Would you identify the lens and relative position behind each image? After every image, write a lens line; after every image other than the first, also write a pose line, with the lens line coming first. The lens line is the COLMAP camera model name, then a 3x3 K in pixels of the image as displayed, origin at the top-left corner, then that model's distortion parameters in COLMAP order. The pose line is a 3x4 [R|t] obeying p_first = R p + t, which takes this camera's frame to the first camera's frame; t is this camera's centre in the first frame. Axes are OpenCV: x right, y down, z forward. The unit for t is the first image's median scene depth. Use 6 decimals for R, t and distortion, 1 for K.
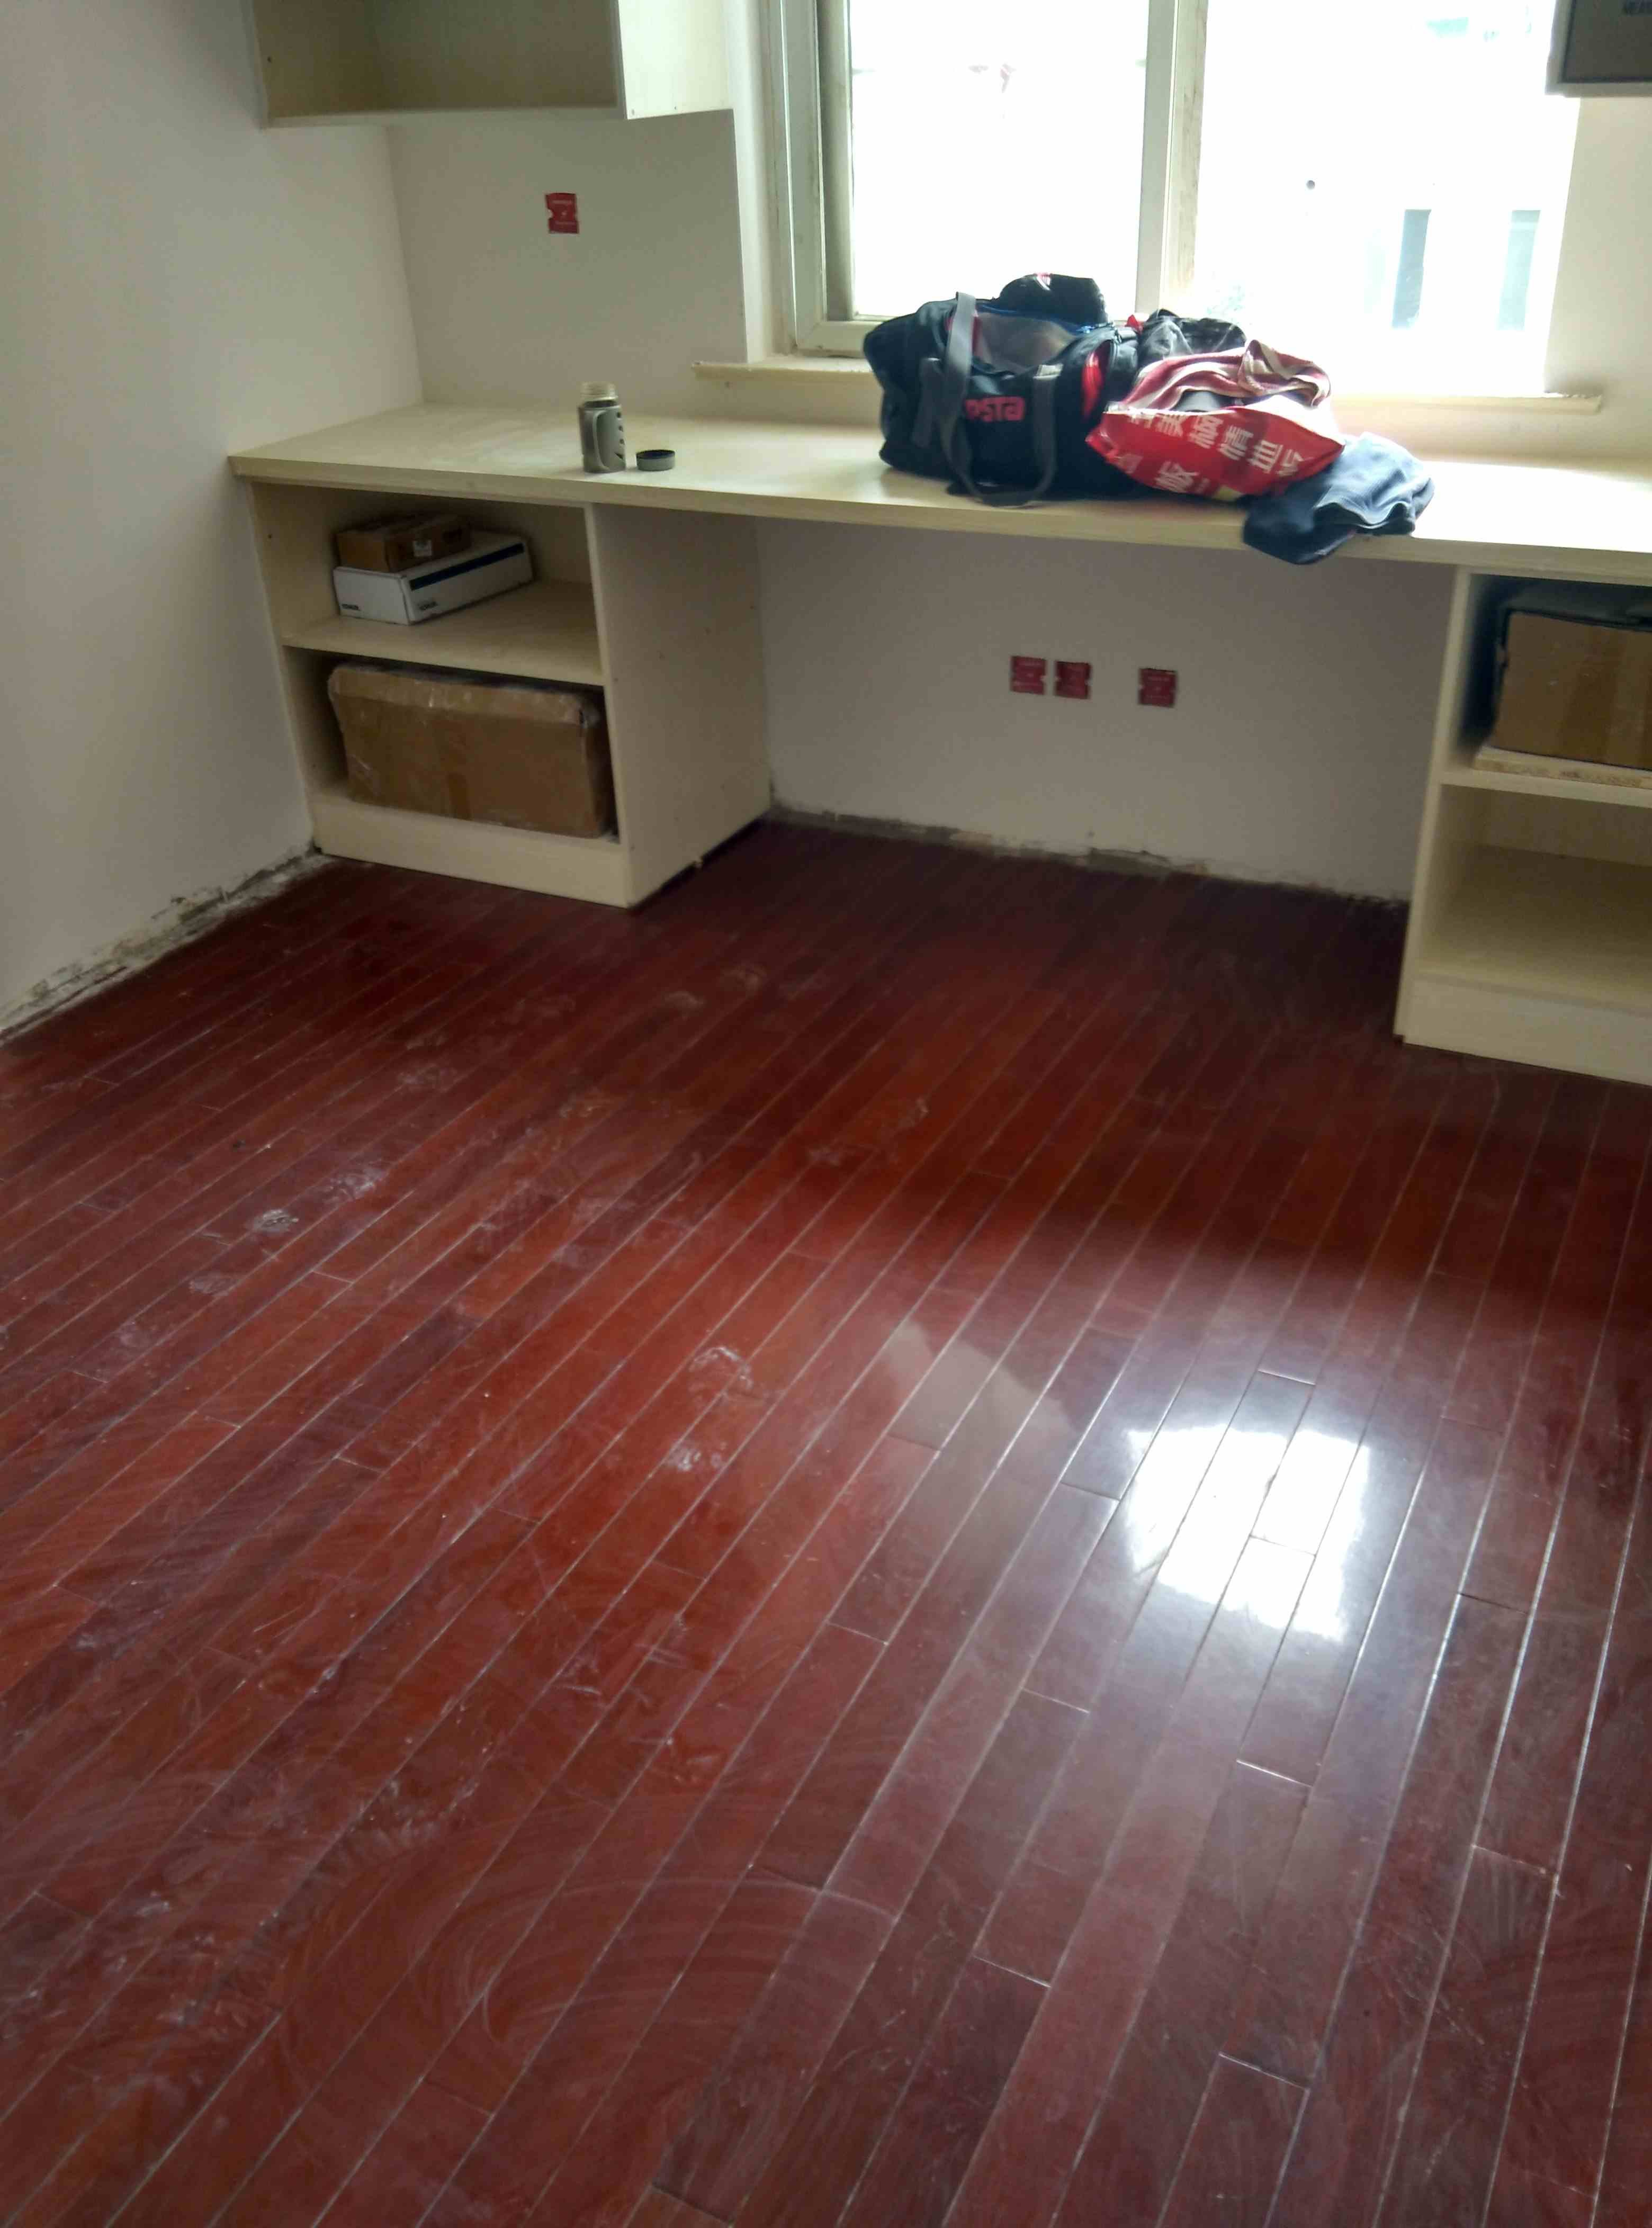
lens RADIAL K [[1858.8, 0, 826.0], [0, 1858.8, 1114.0], [0, 0, 1]] dist [0.150901, -0.235803]
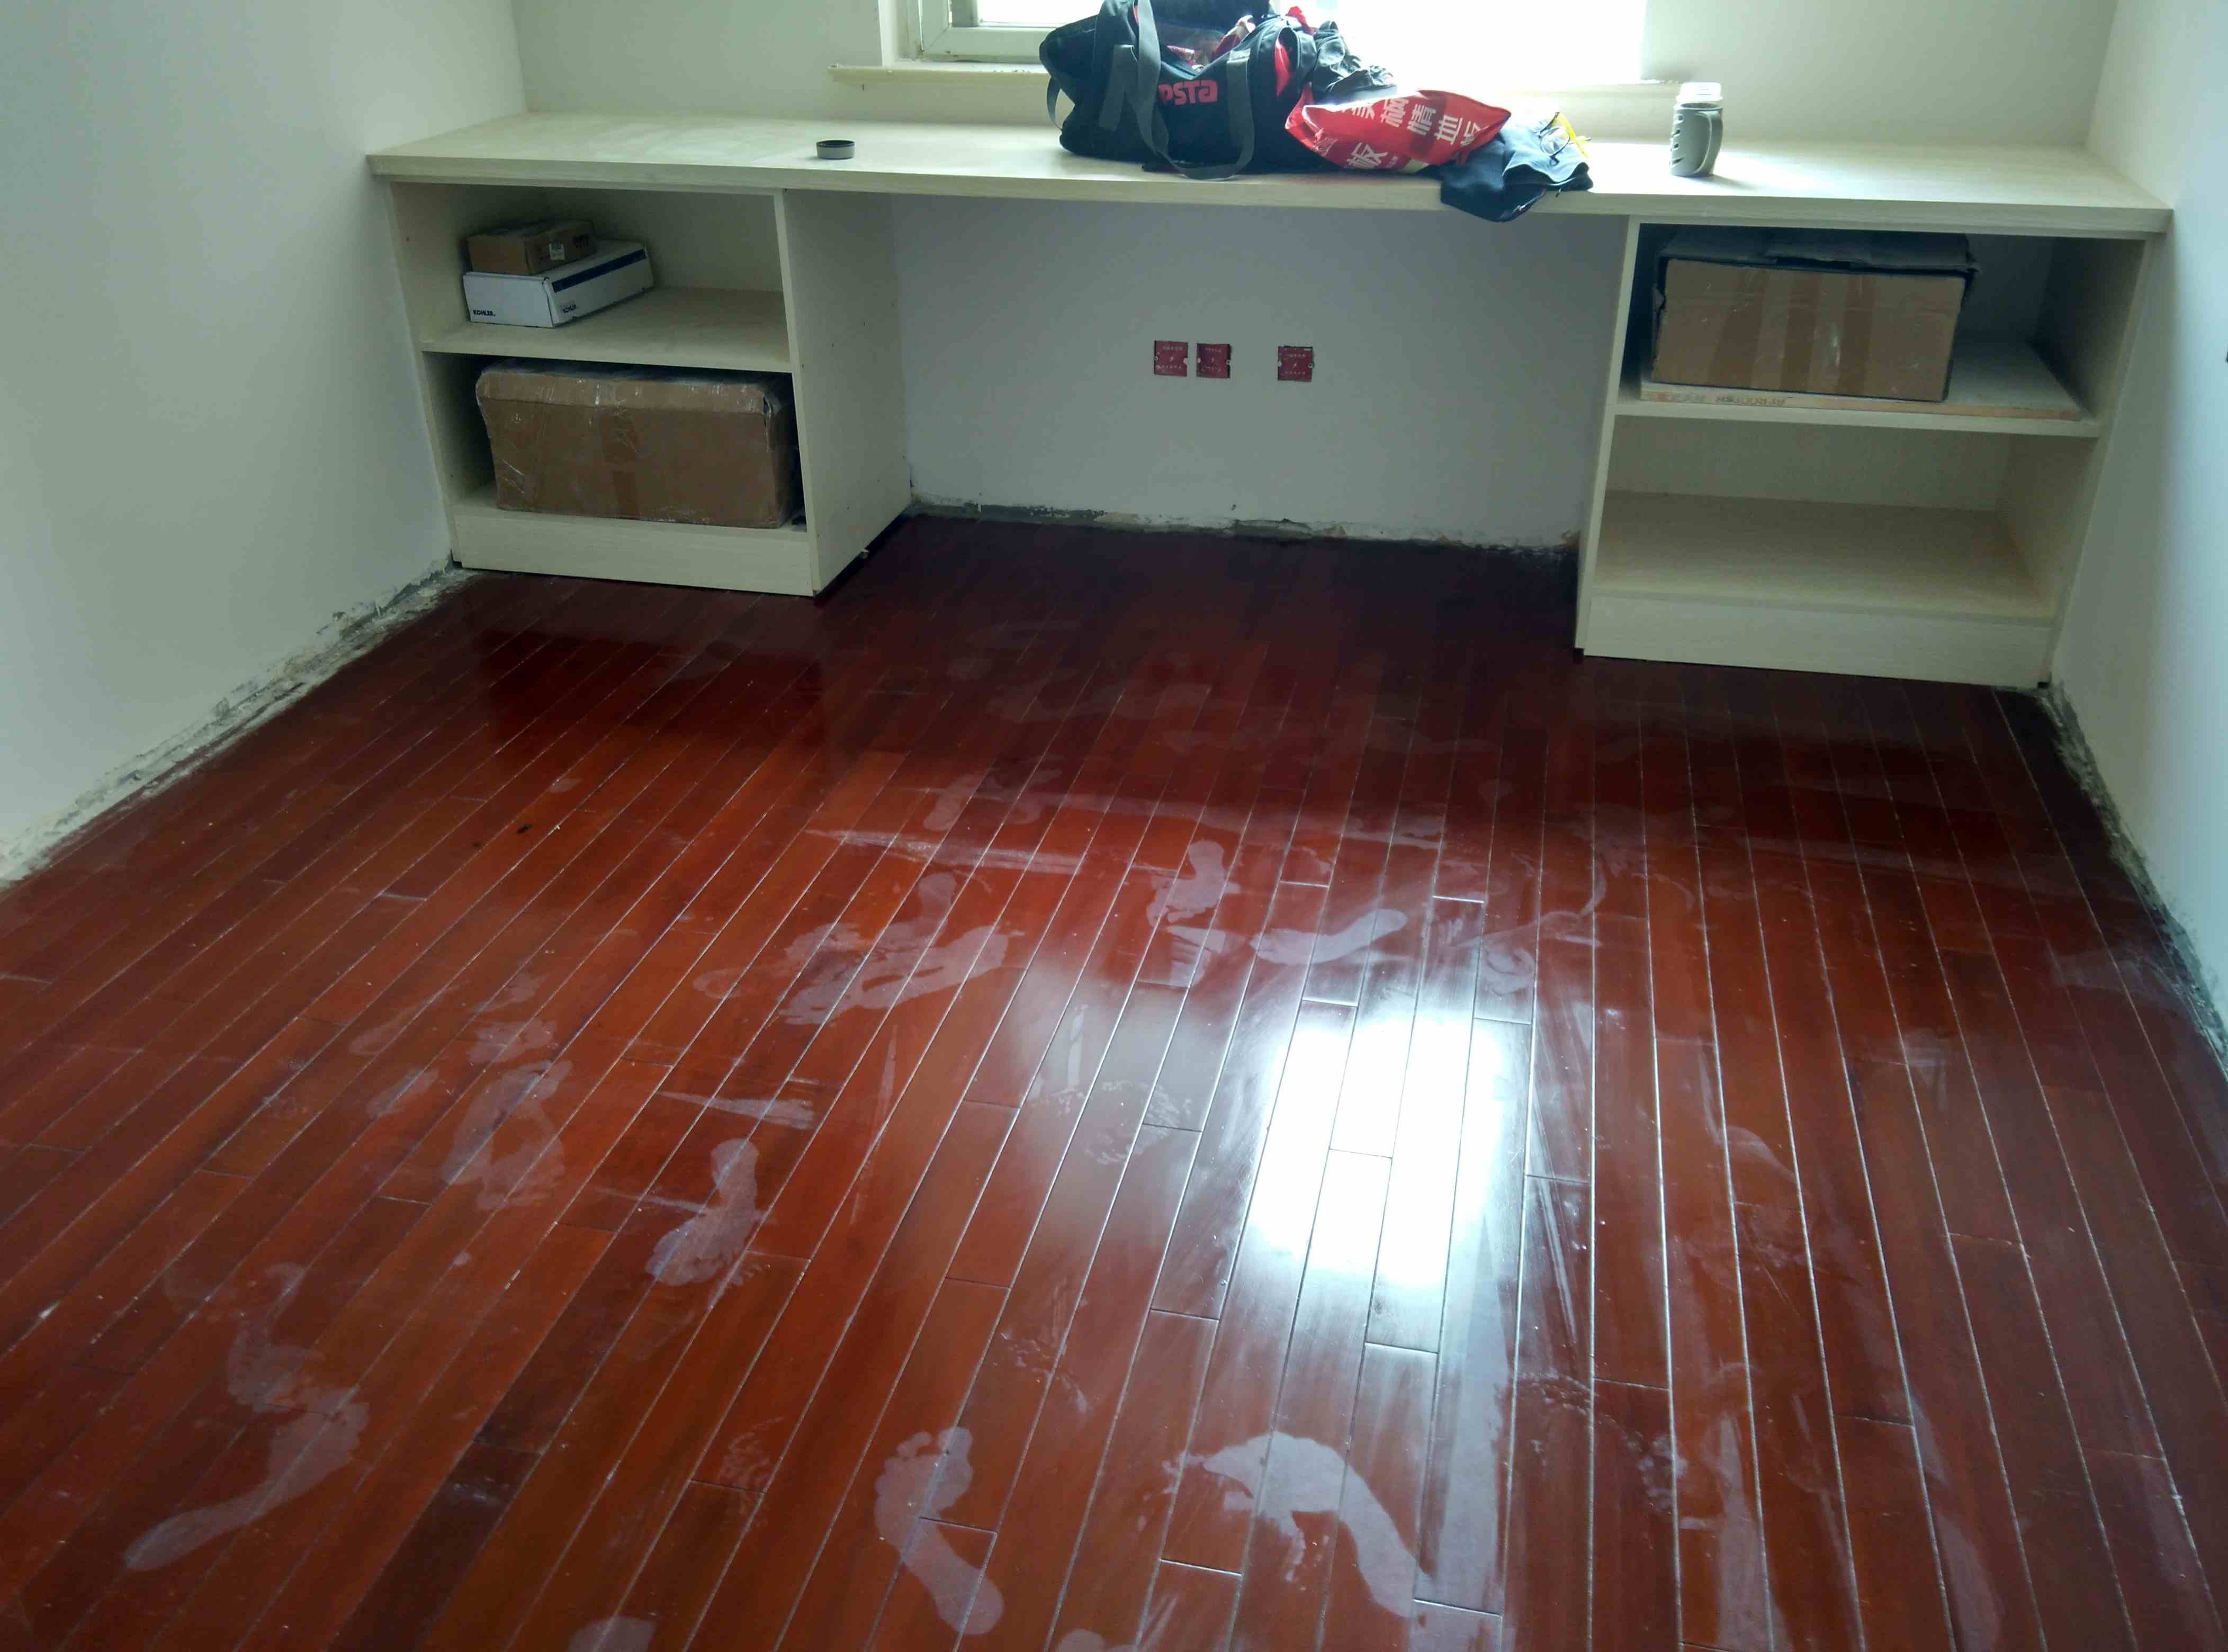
lens RADIAL K [[1858.8, 0, 1114.0], [0, 1858.8, 826.0], [0, 0, 1]] dist [0.150901, -0.235803]
pose [[0.970031, -0.086318, 0.227134, -0.190296], [0.094769, 0.995145, -0.026548, 0.056090], [-0.223740, 0.047278, 0.973501, -0.017247]]
